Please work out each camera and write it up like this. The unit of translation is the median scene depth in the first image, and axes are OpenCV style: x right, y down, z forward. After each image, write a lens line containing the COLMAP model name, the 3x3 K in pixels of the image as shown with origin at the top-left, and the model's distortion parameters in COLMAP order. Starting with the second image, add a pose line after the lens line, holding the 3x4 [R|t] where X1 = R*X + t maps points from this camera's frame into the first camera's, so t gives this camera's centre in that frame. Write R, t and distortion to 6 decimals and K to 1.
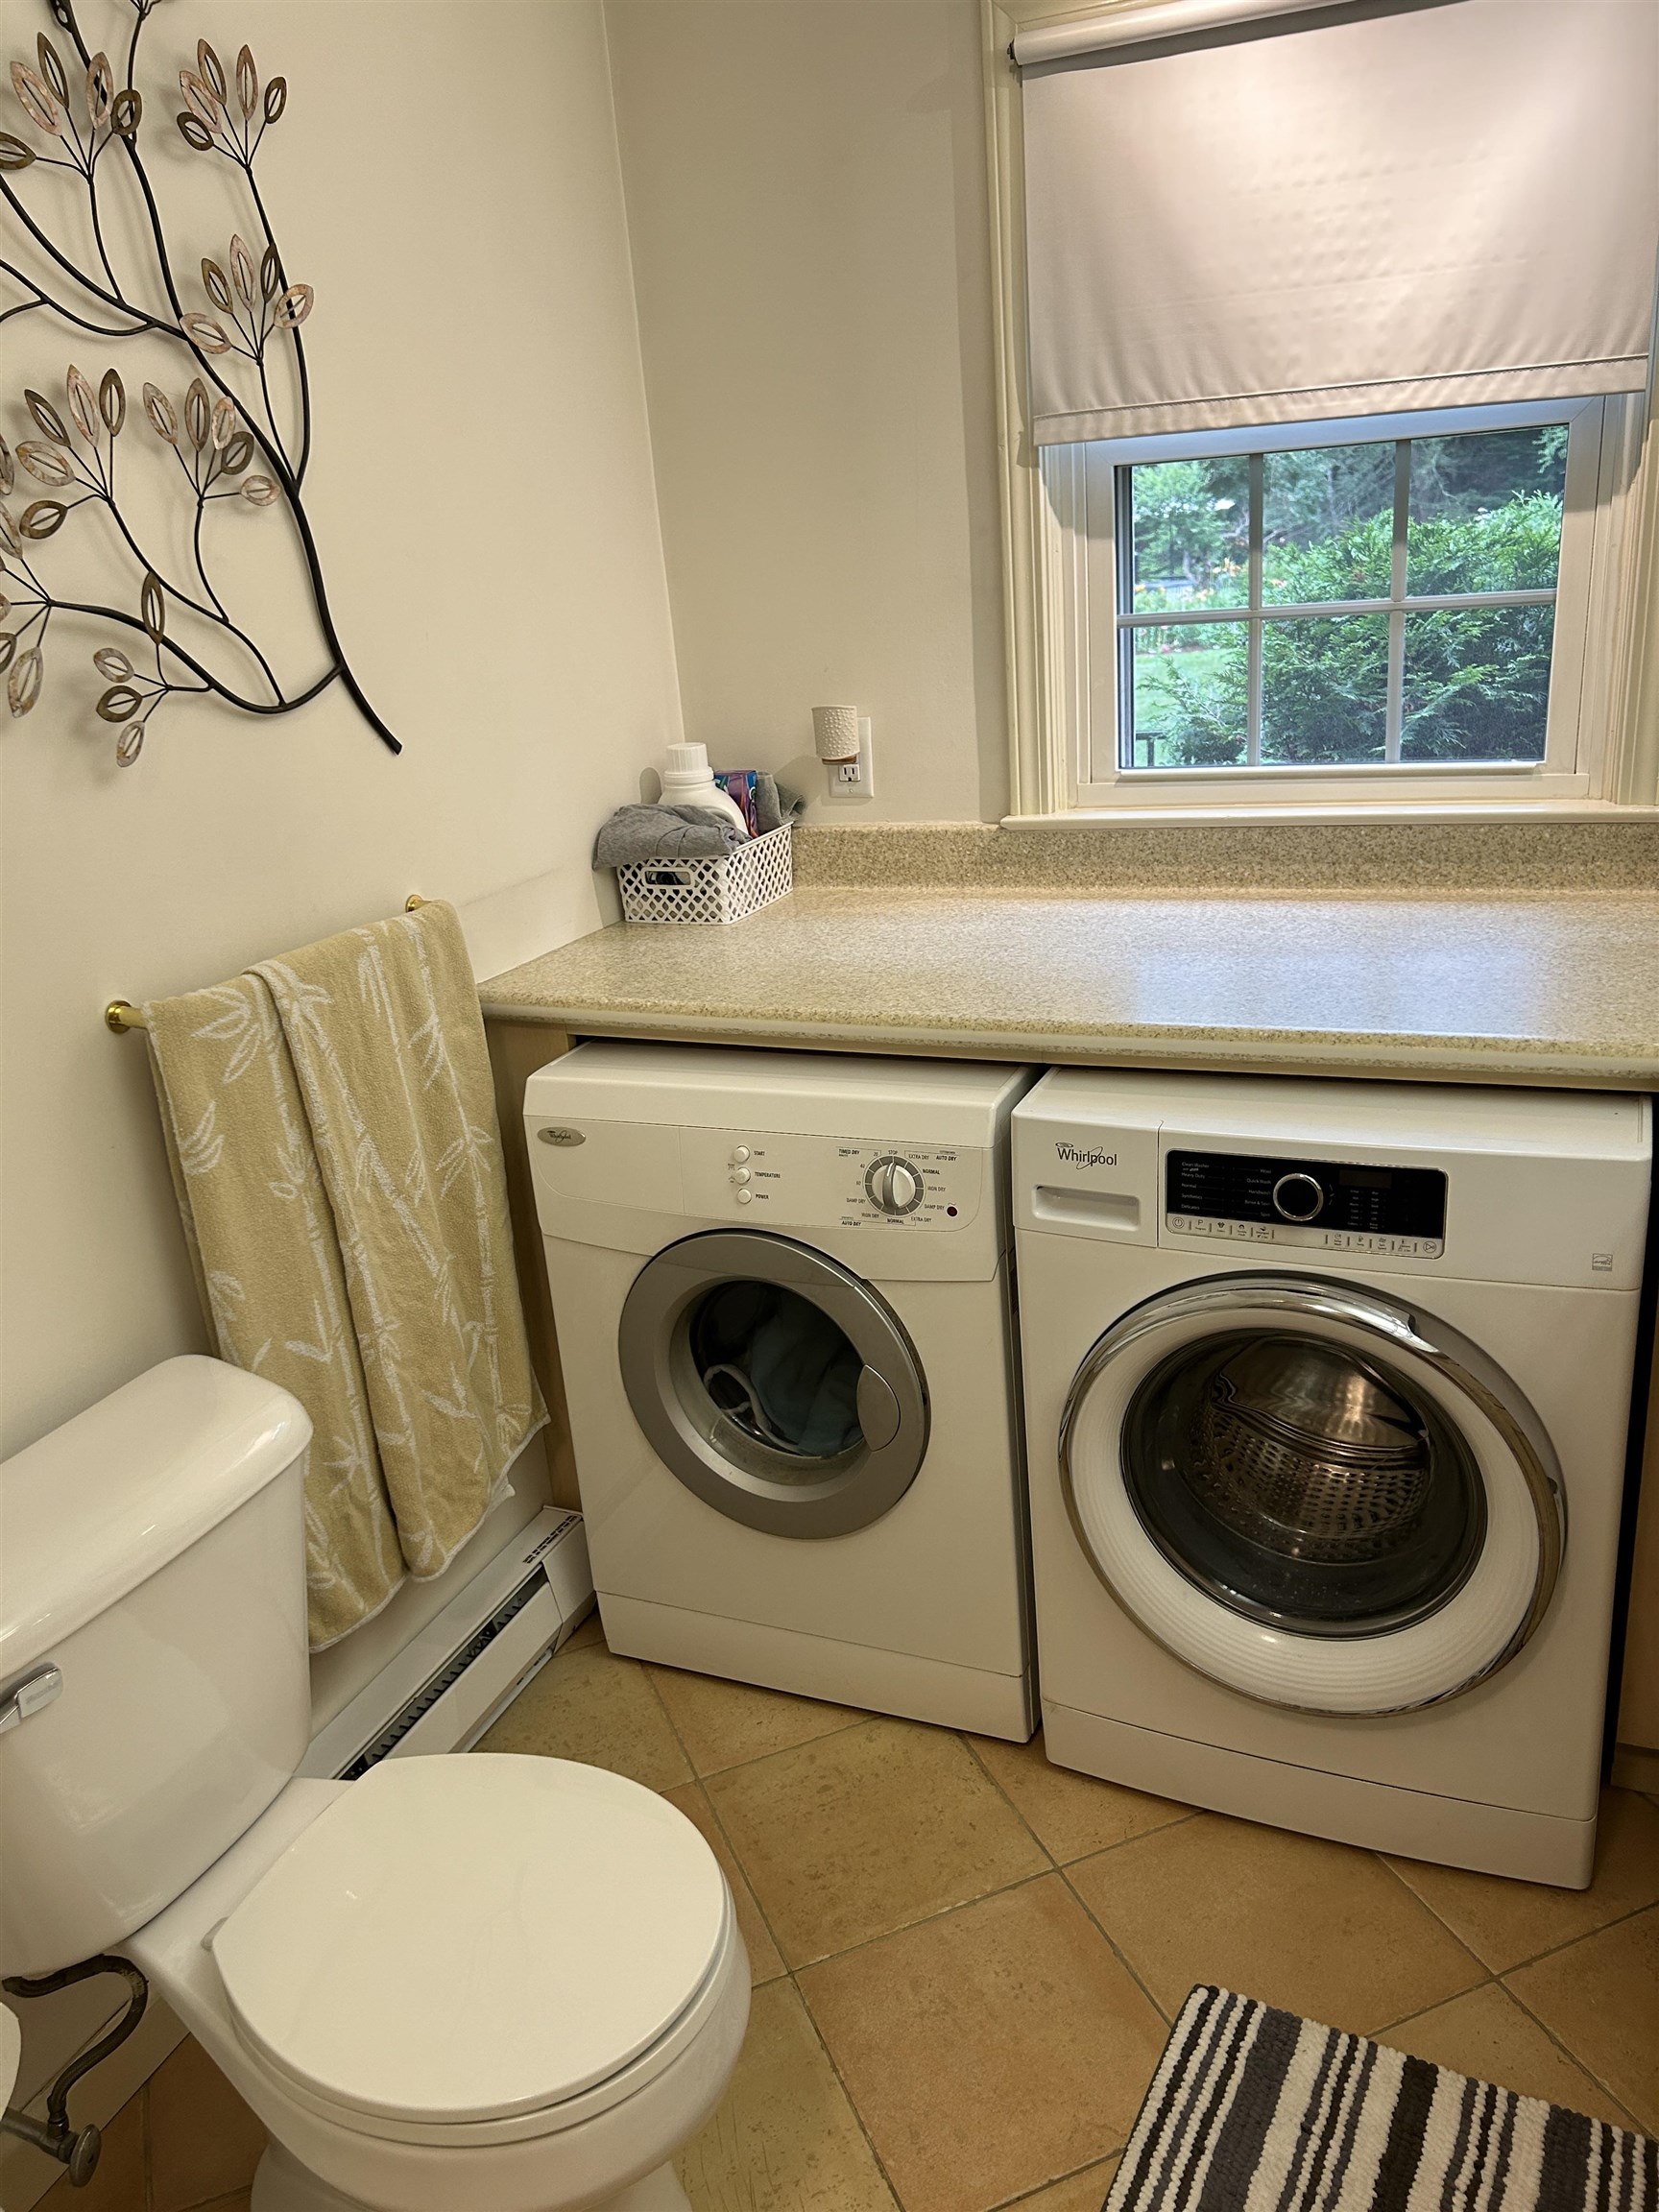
lens RADIAL K [[1667.8, 0, 828.0], [0, 1667.8, 1115.5], [0, 0, 1]] dist [0.059682, -0.068691]
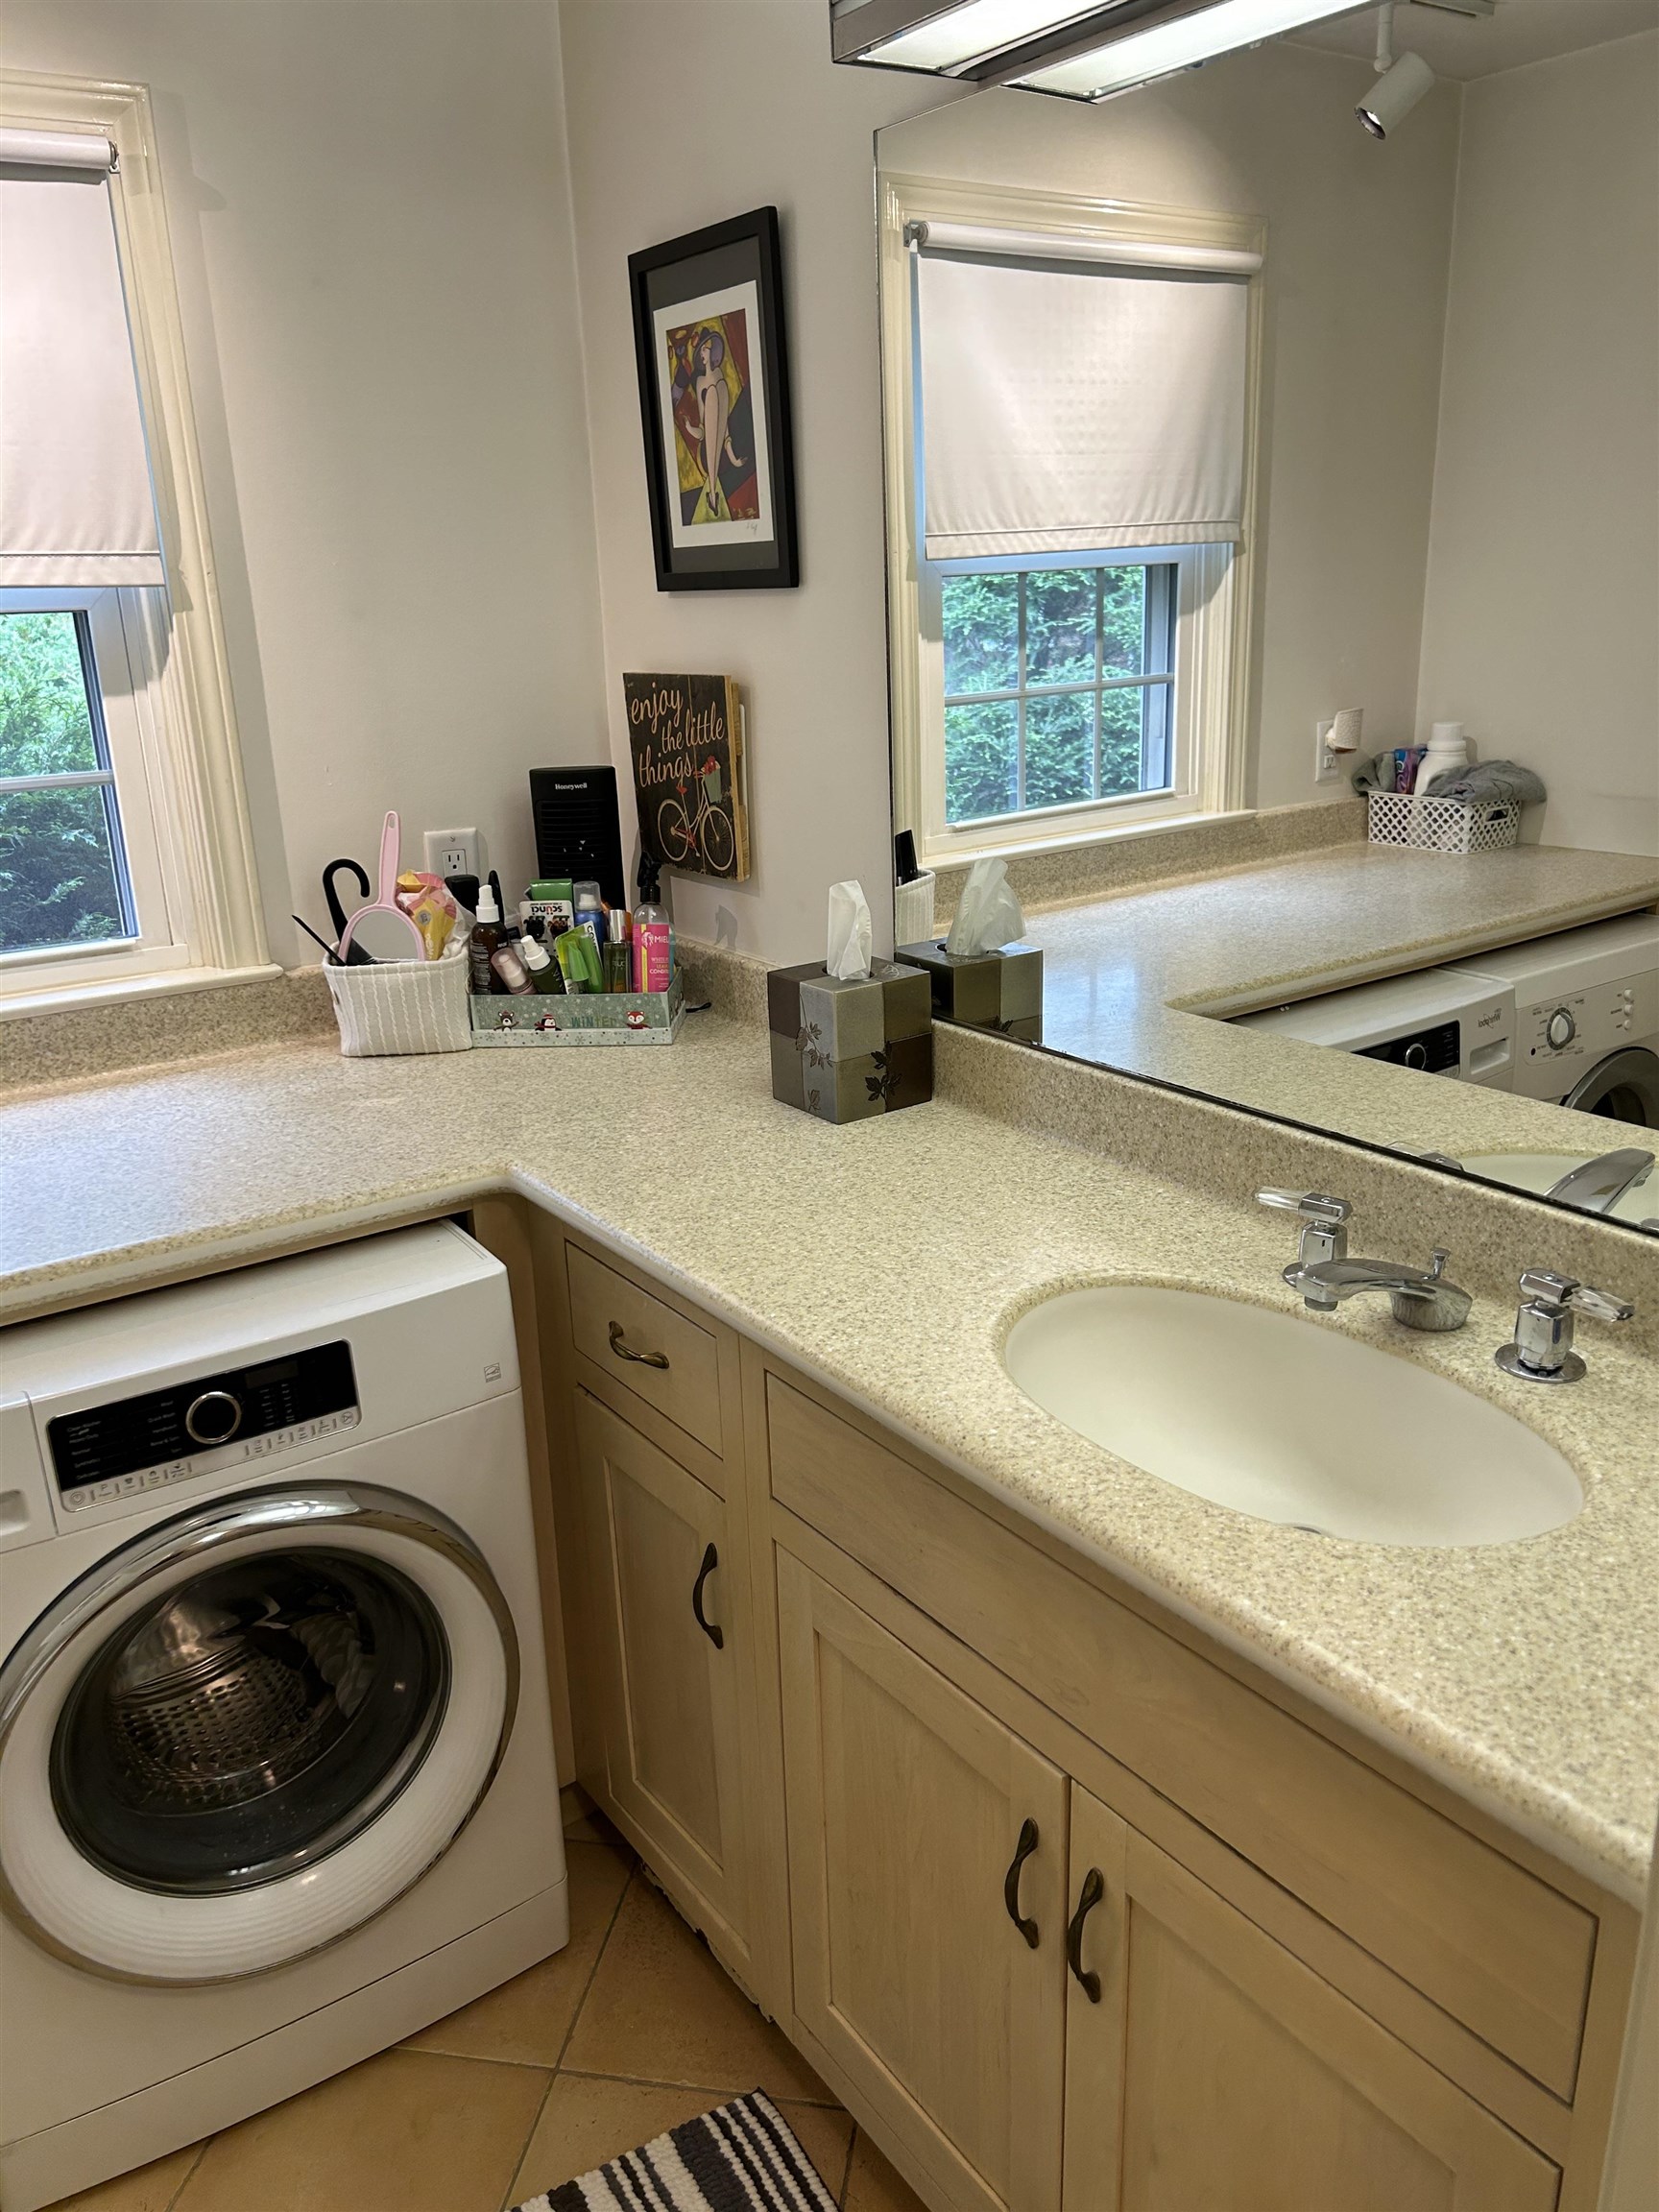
lens RADIAL K [[1667.8, 0, 830.1], [0, 1667.8, 1106.9], [0, 0, 1]] dist [0.059682, -0.068691]
pose [[0.528463, -0.195404, 0.826163, -0.261861], [0.273167, 0.960536, 0.052452, -0.068725], [-0.803808, 0.197962, 0.560985, 0.165057]]
